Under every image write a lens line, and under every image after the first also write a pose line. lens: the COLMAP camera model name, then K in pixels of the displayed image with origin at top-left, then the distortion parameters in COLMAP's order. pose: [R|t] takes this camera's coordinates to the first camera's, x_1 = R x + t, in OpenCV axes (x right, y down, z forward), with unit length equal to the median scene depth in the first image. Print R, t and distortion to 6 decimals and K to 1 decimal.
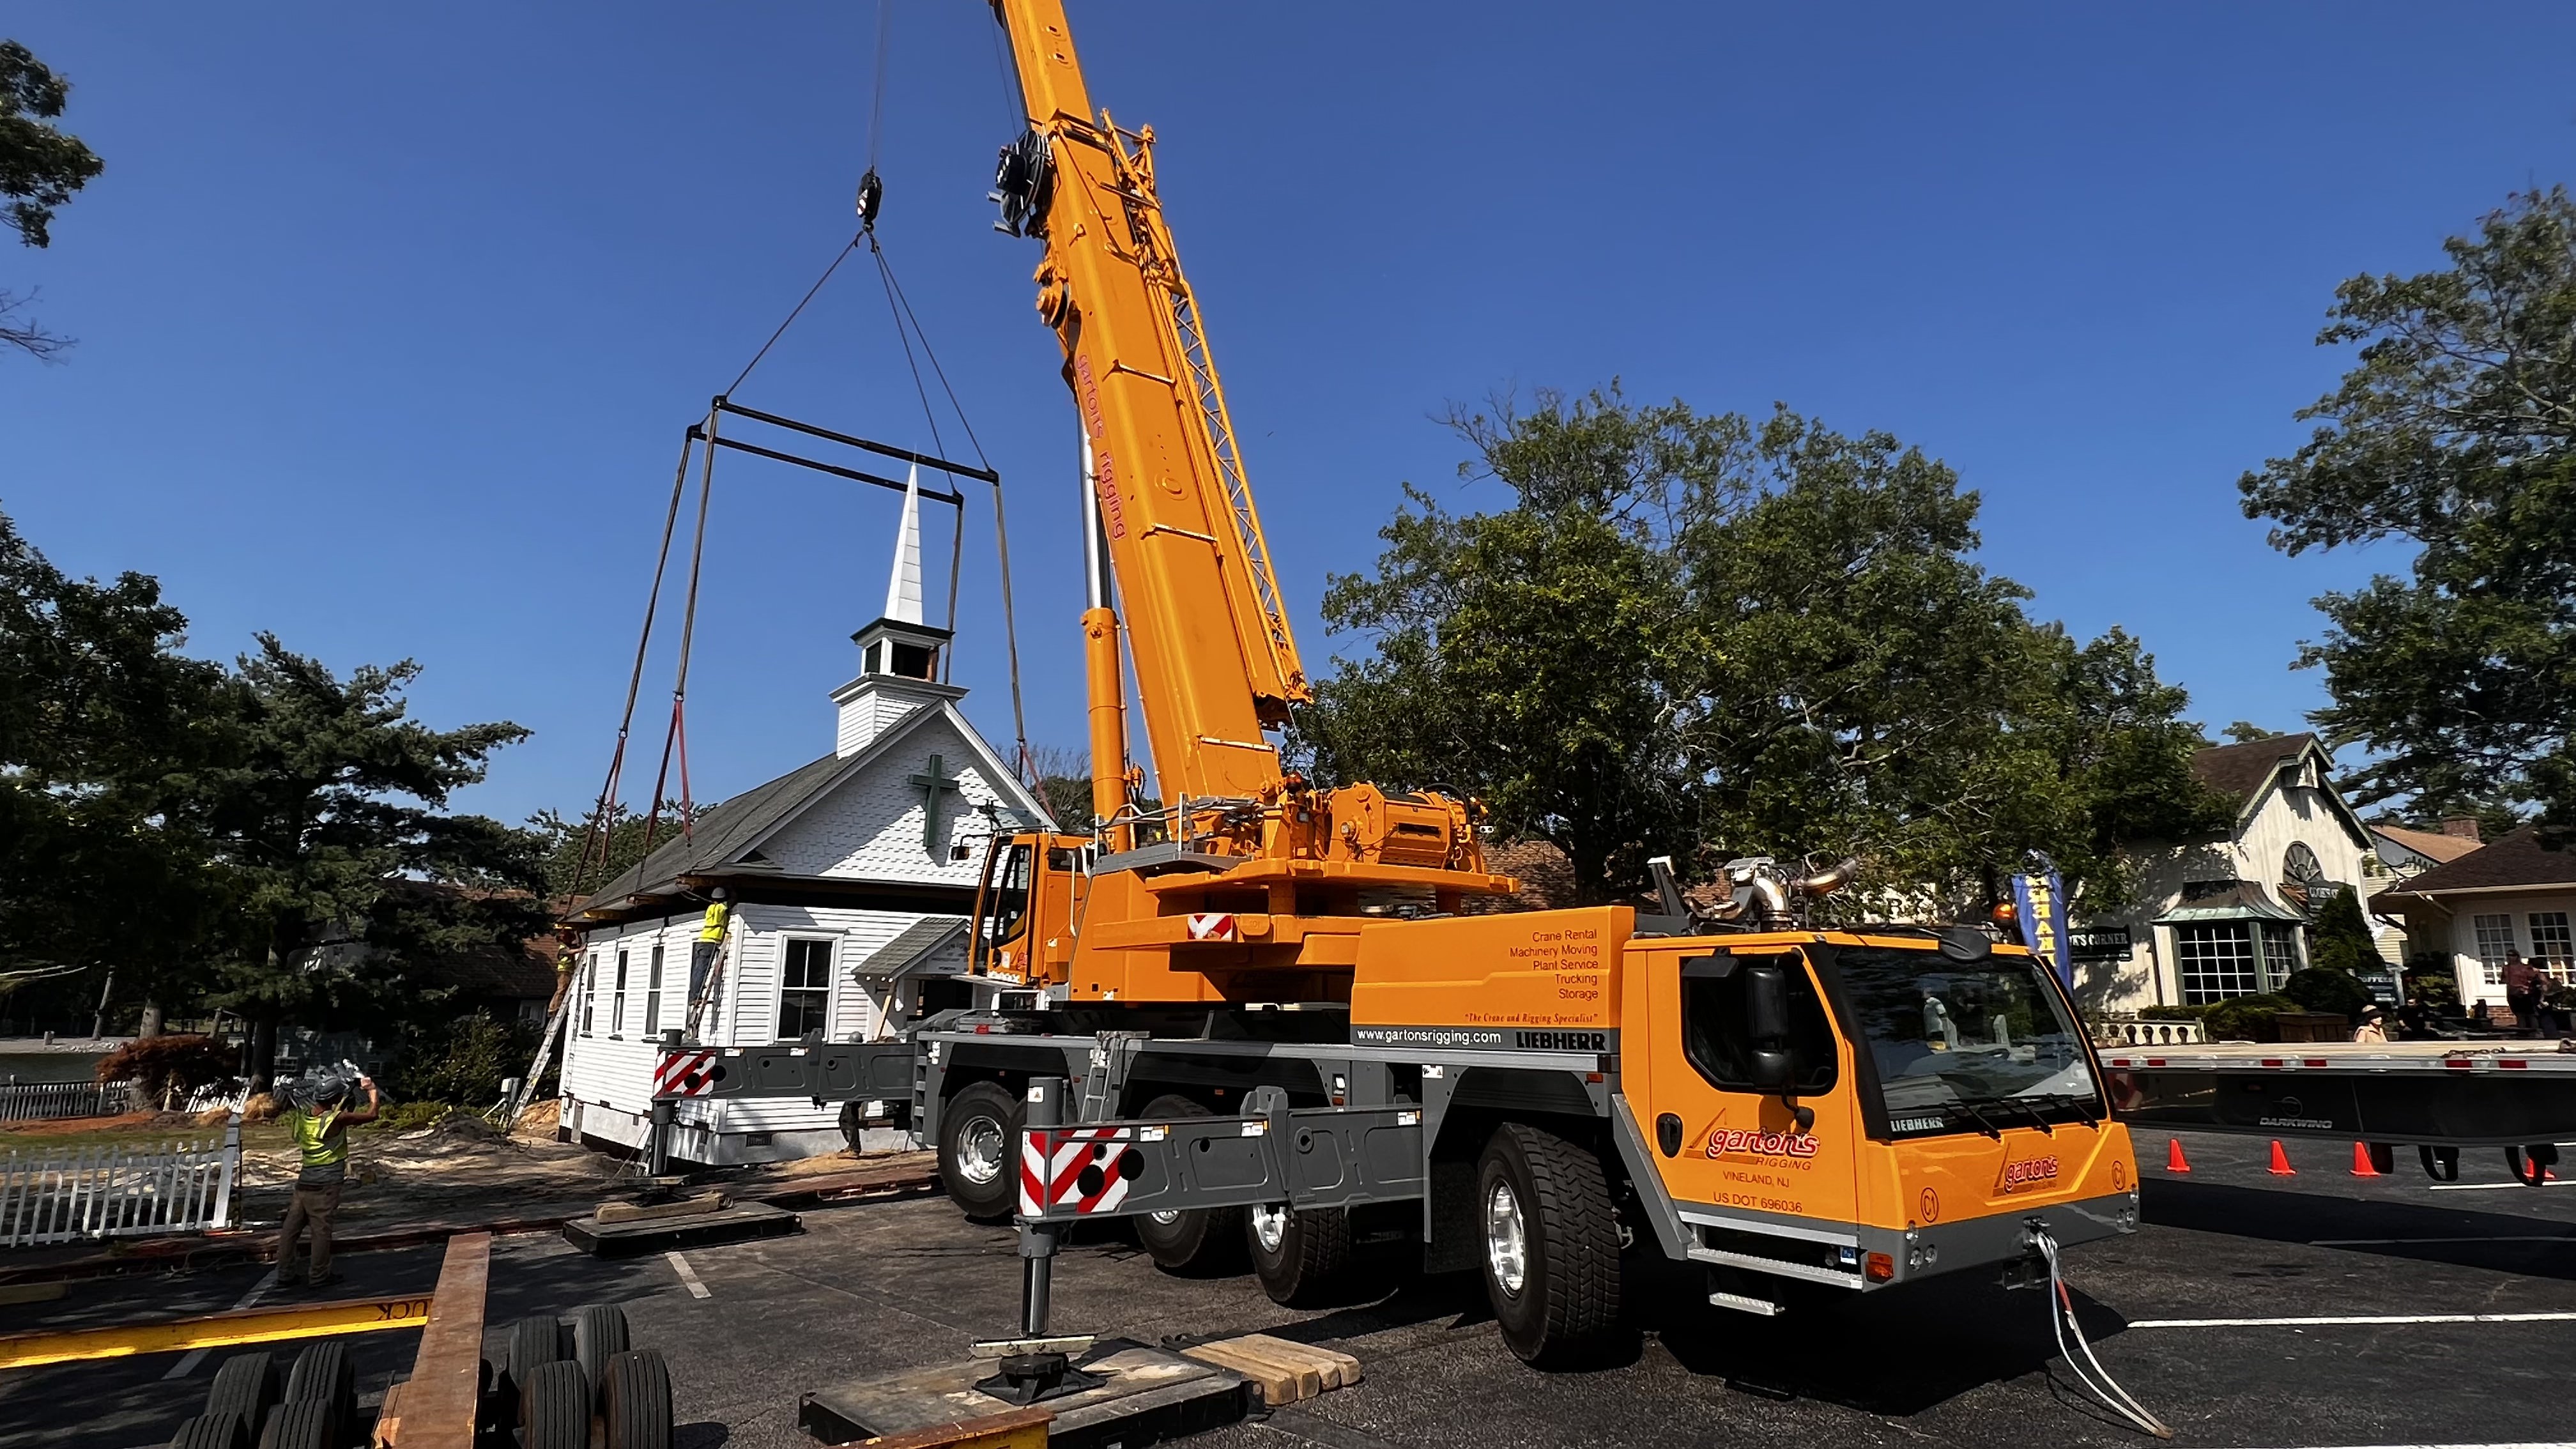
lens RADIAL K [[1320.6, 0, 1285.9], [0, 1320.6, 734.3], [0, 0, 1]] dist [0.004072, -0.002685]
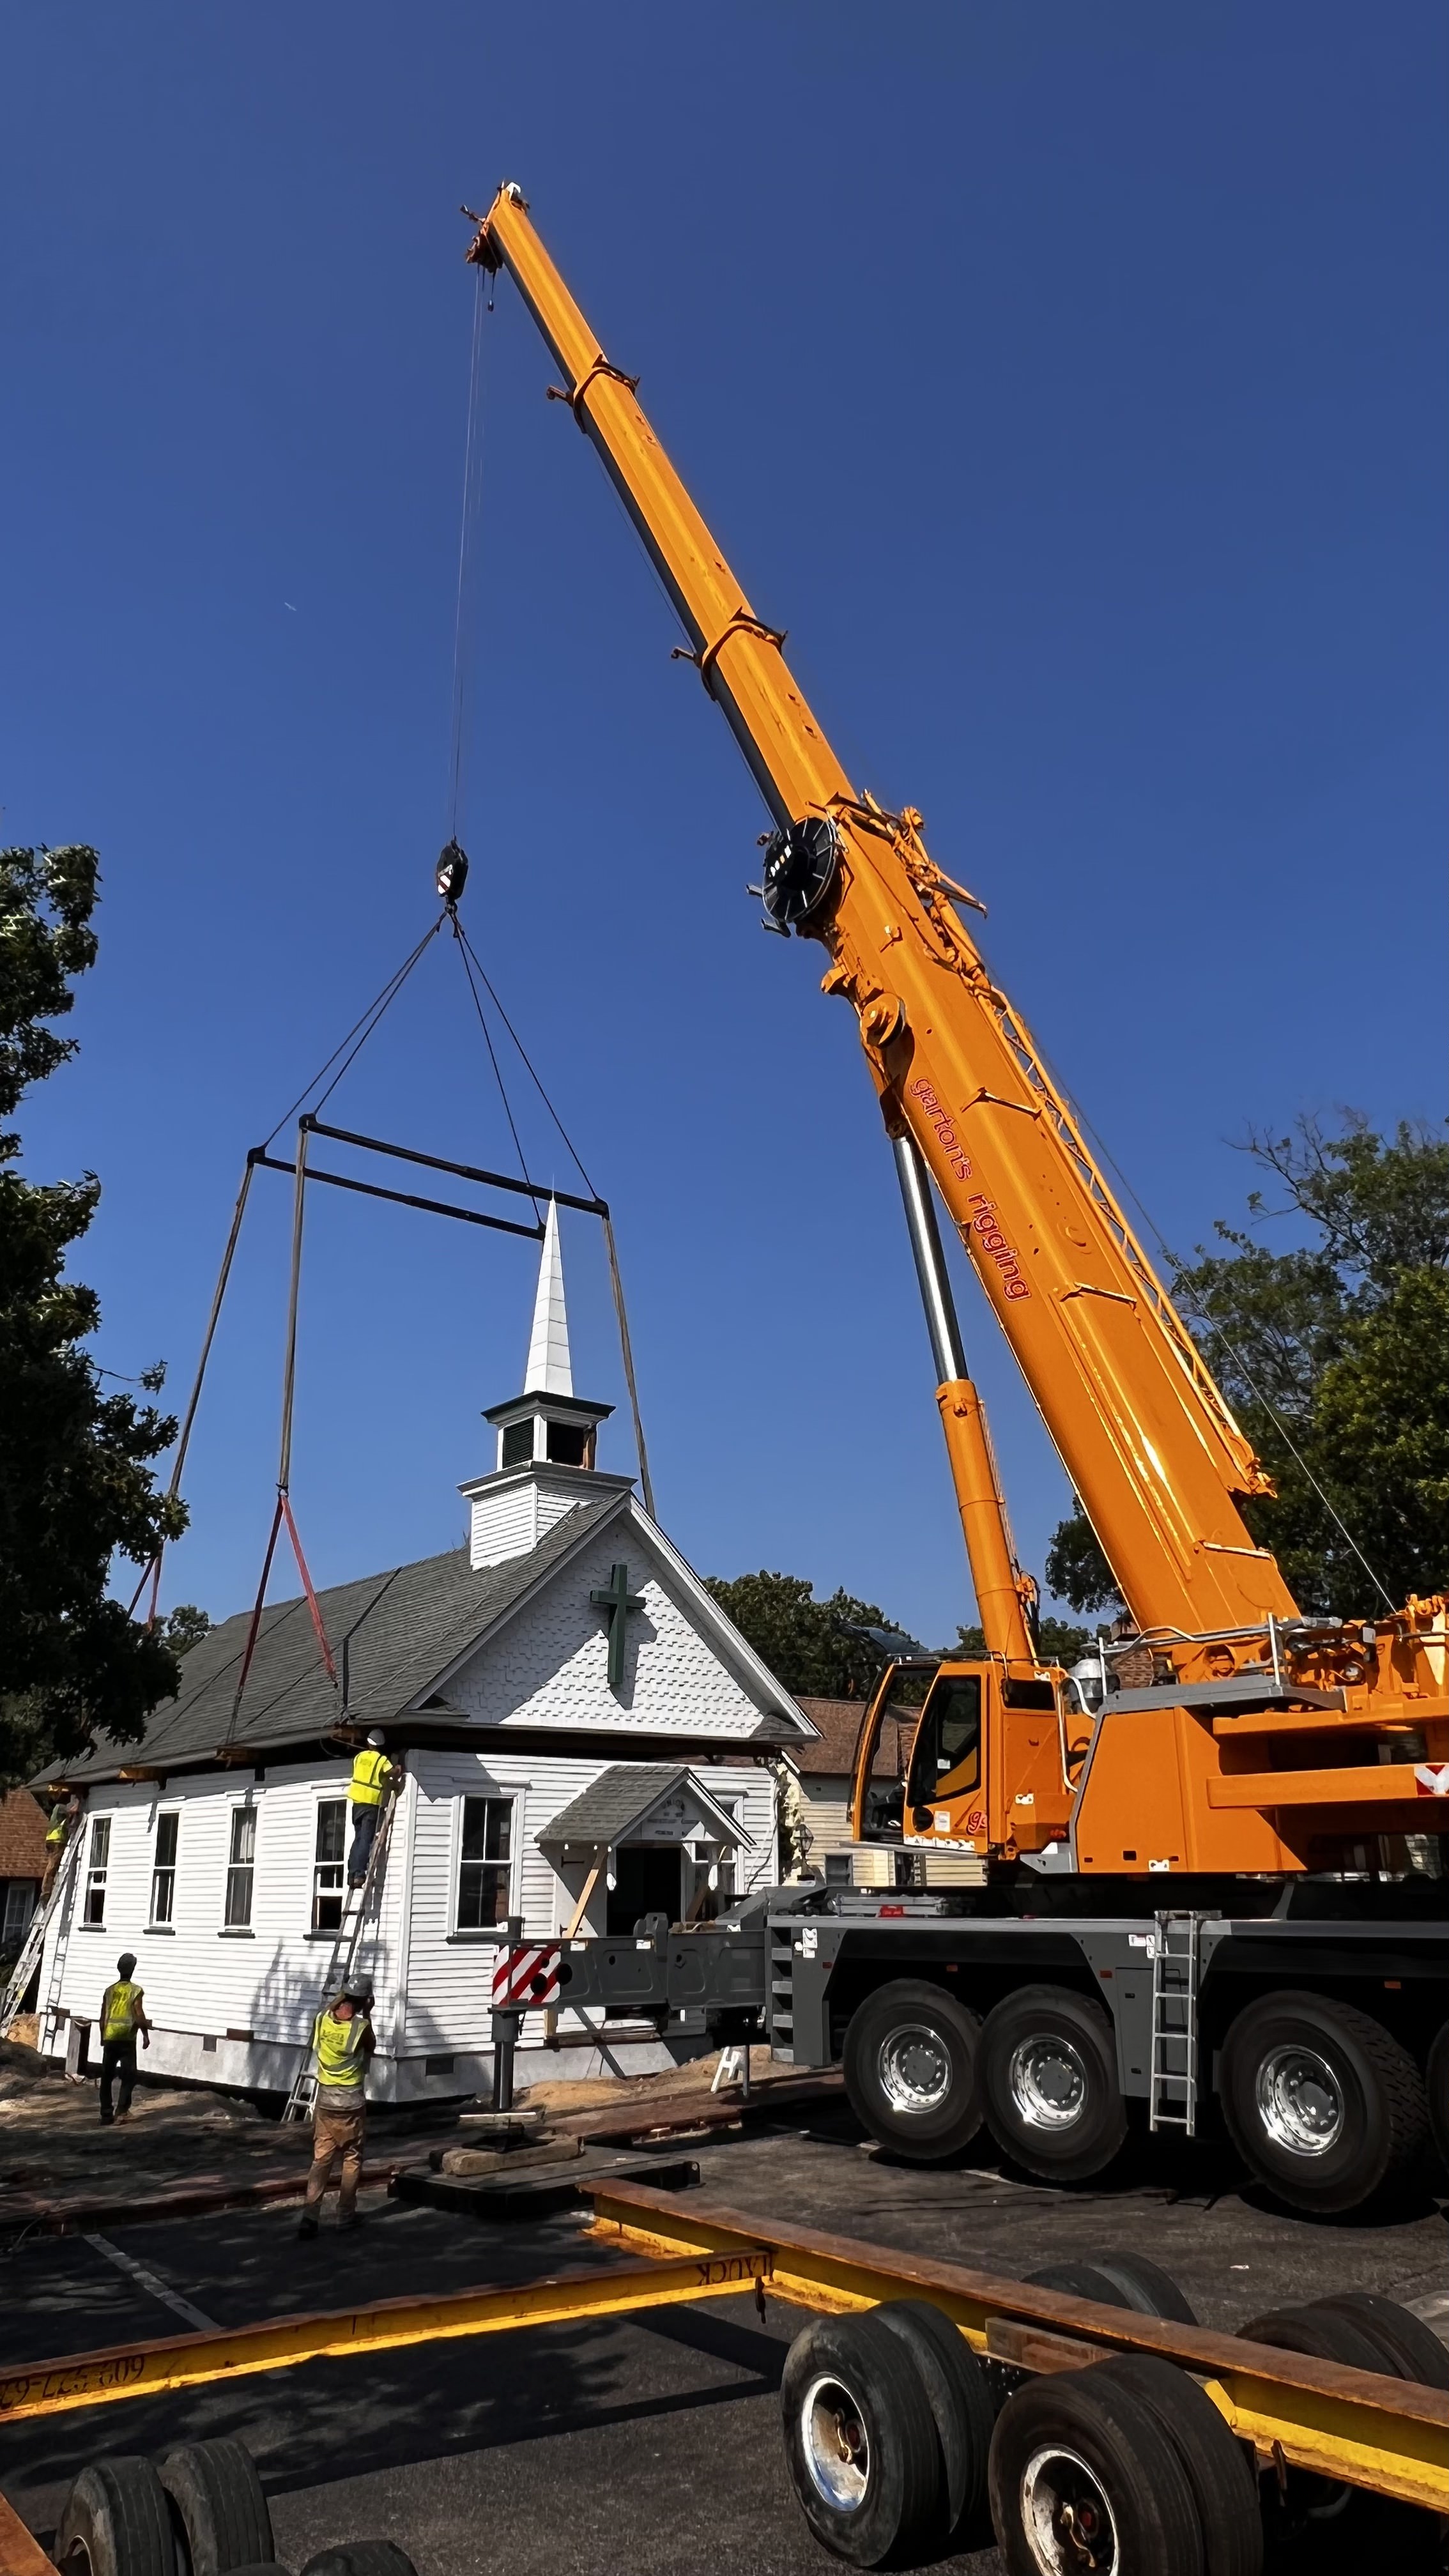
lens RADIAL K [[1715.1, 0, 724.5], [0, 1715.1, 1288.0], [0, 0, 1]] dist [0.004788, -0.001106]
pose [[0.999306, -0.001380, 0.037224, -0.347620], [0.006116, 0.991832, -0.127403, -0.017997], [-0.036744, 0.127543, 0.991152, -0.069111]]
